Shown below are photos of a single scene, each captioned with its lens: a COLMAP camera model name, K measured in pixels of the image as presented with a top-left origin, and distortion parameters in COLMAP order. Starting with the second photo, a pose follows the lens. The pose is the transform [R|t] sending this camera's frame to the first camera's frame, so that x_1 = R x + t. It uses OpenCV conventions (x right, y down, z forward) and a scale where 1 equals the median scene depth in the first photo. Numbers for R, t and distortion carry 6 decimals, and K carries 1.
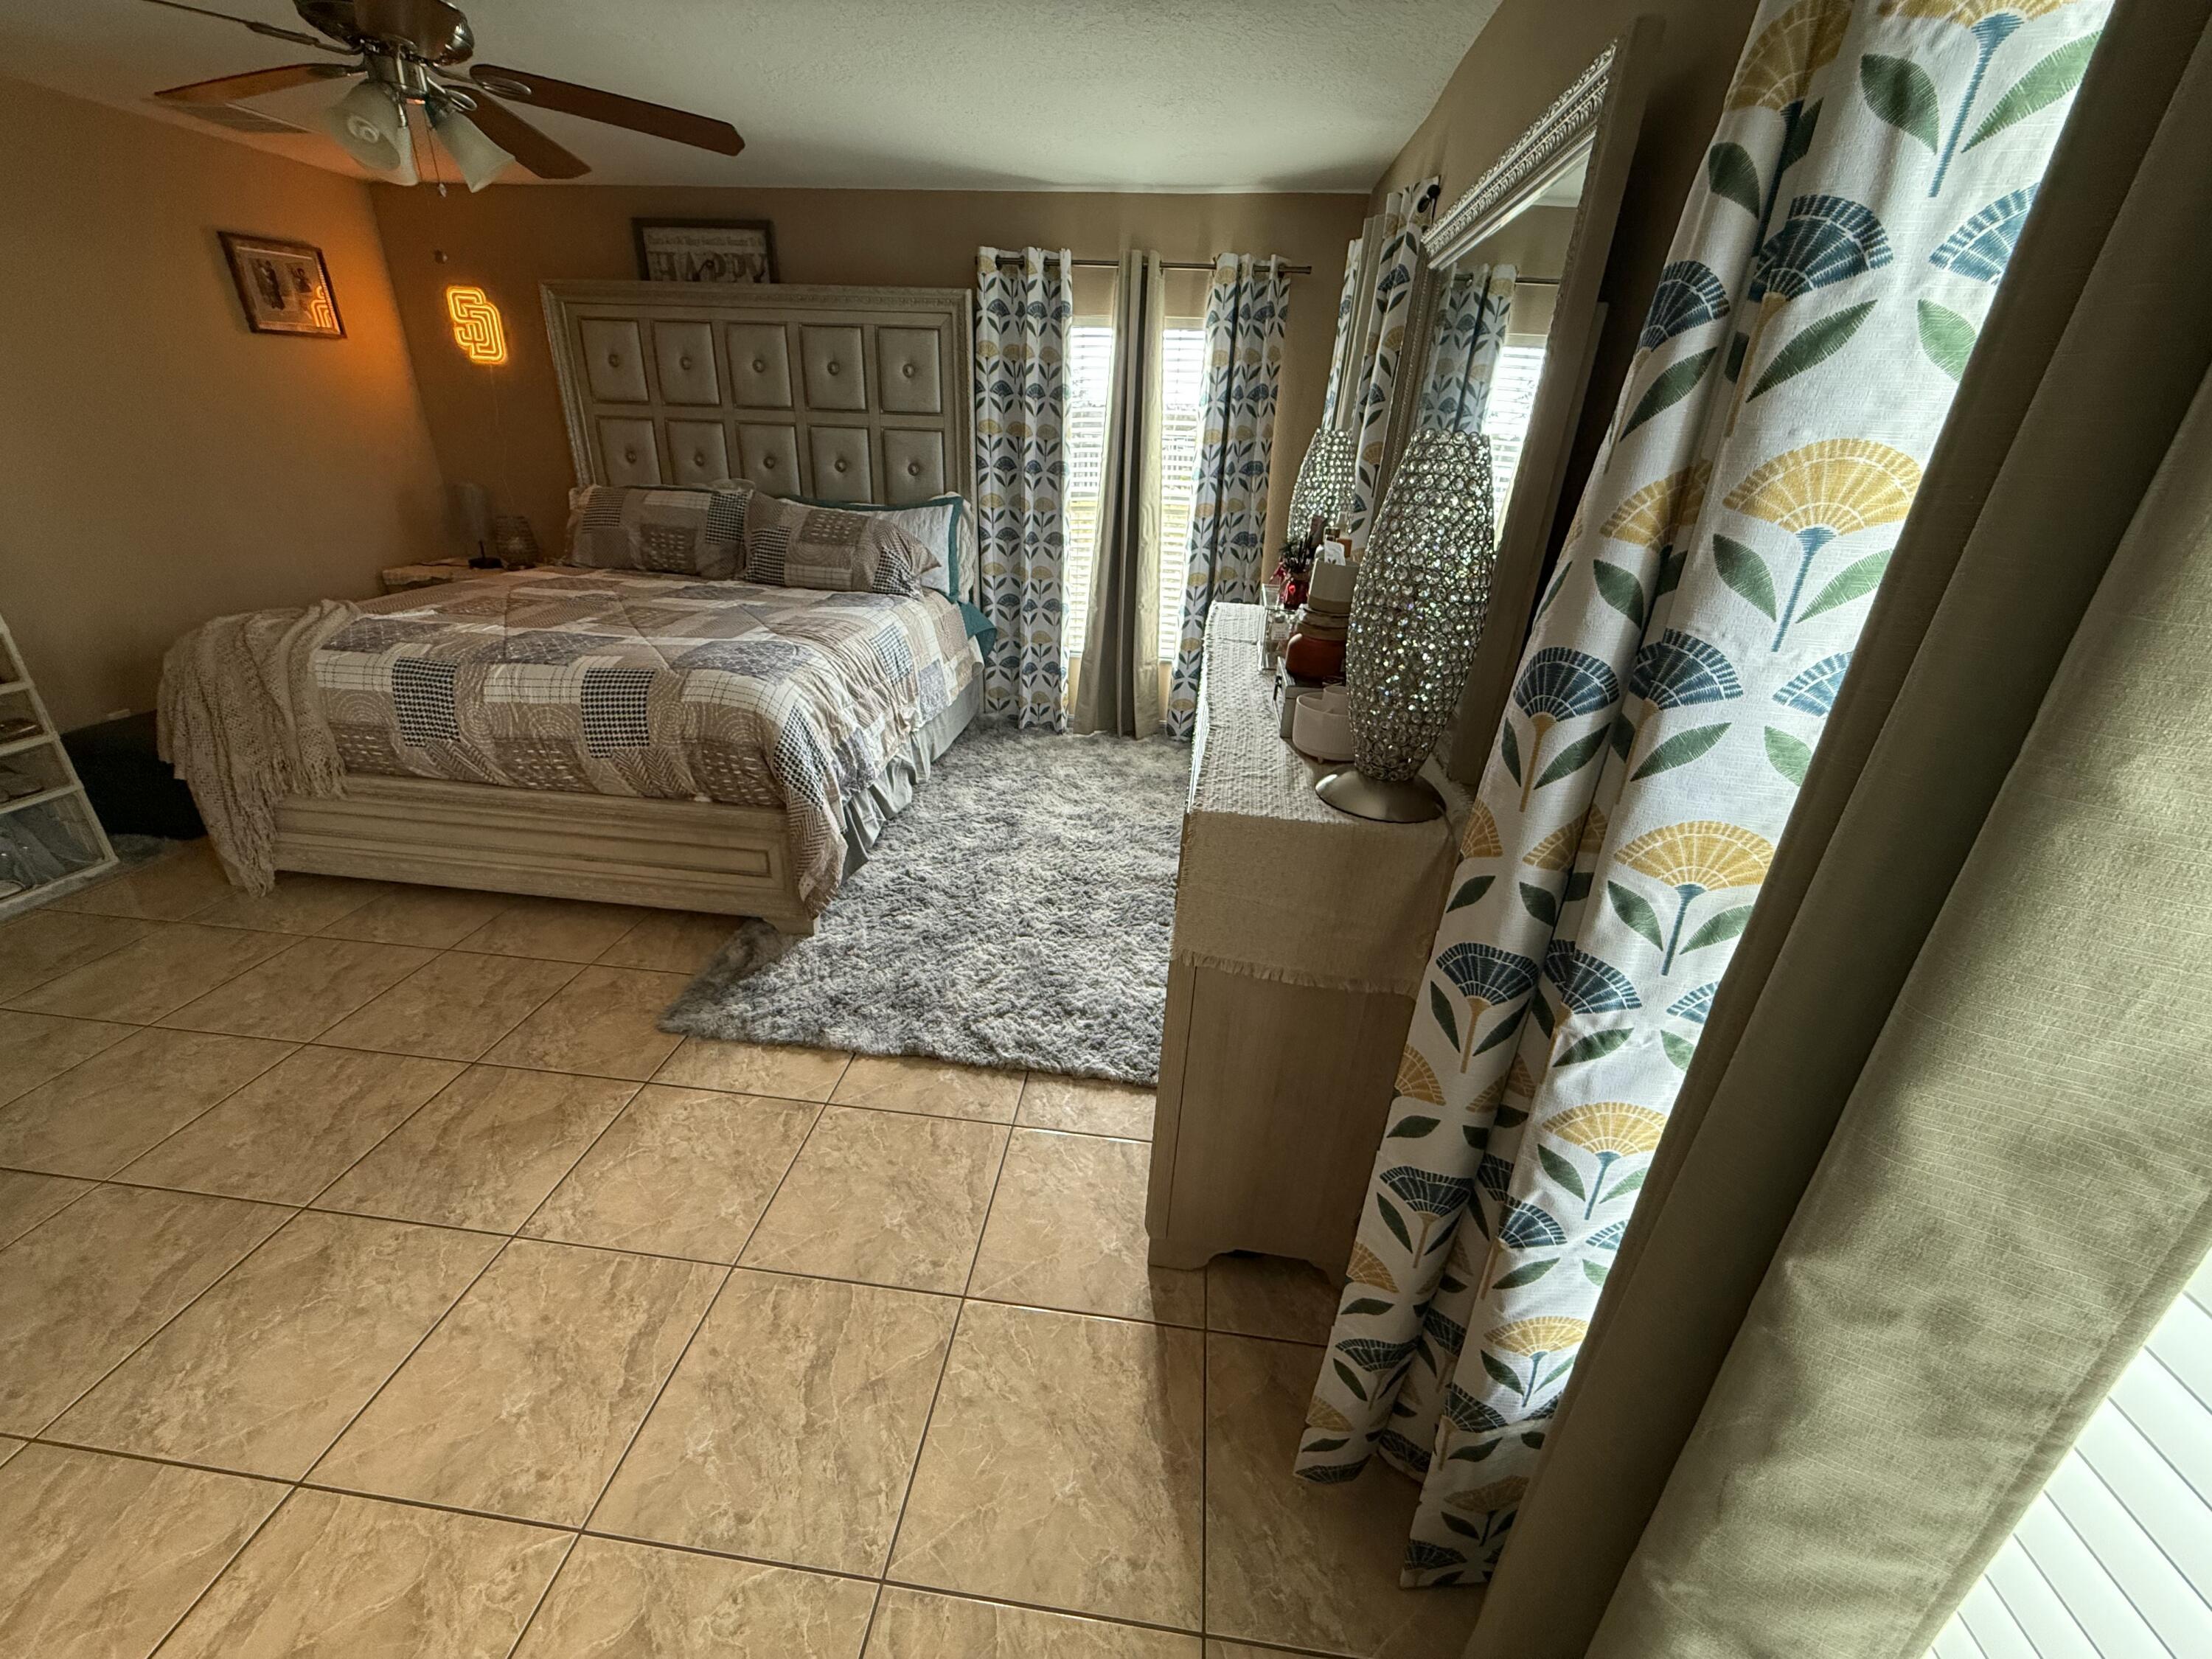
lens RADIAL K [[879.9, 0, 1103.0], [0, 879.9, 833.6], [0, 0, 1]] dist [-0.003066, 0.000597]
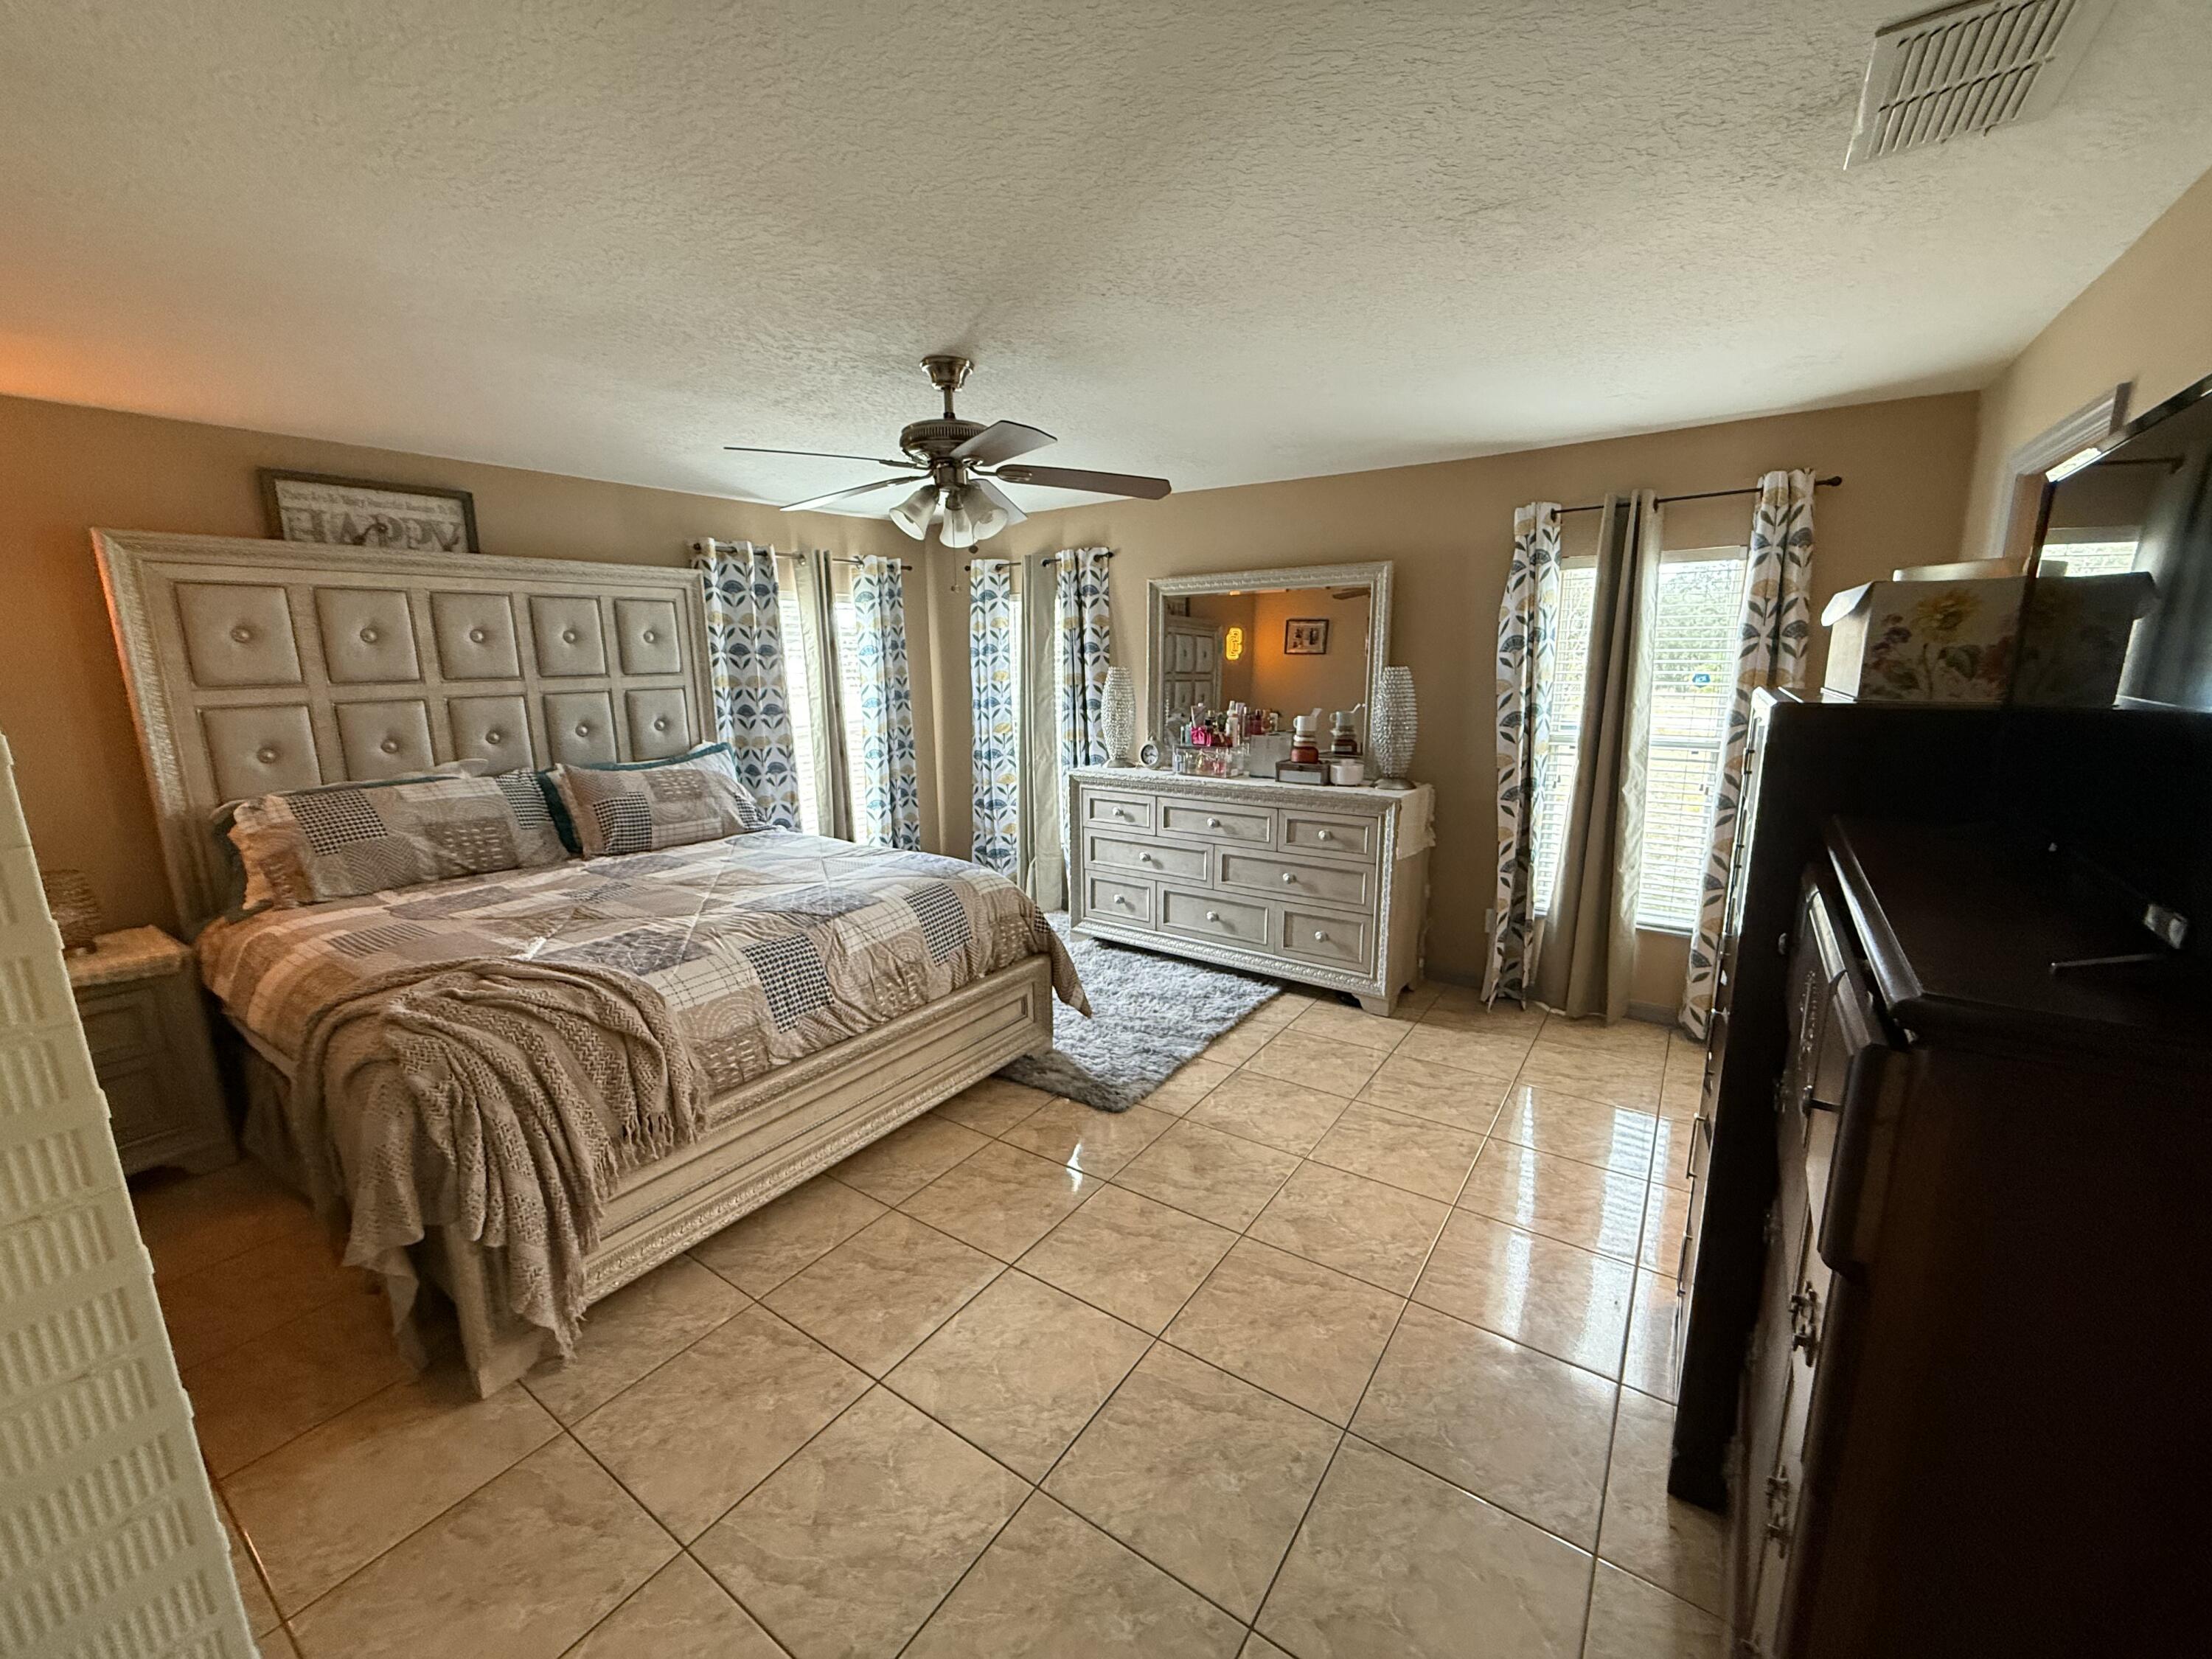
lens RADIAL K [[879.9, 0, 1103.4], [0, 879.9, 835.4], [0, 0, 1]] dist [-0.003066, 0.000597]
pose [[0.470021, -0.220871, 0.854574, -0.919632], [0.400168, 0.916289, 0.016726, -0.113472], [-0.786731, 0.334112, 0.519060, 0.113149]]
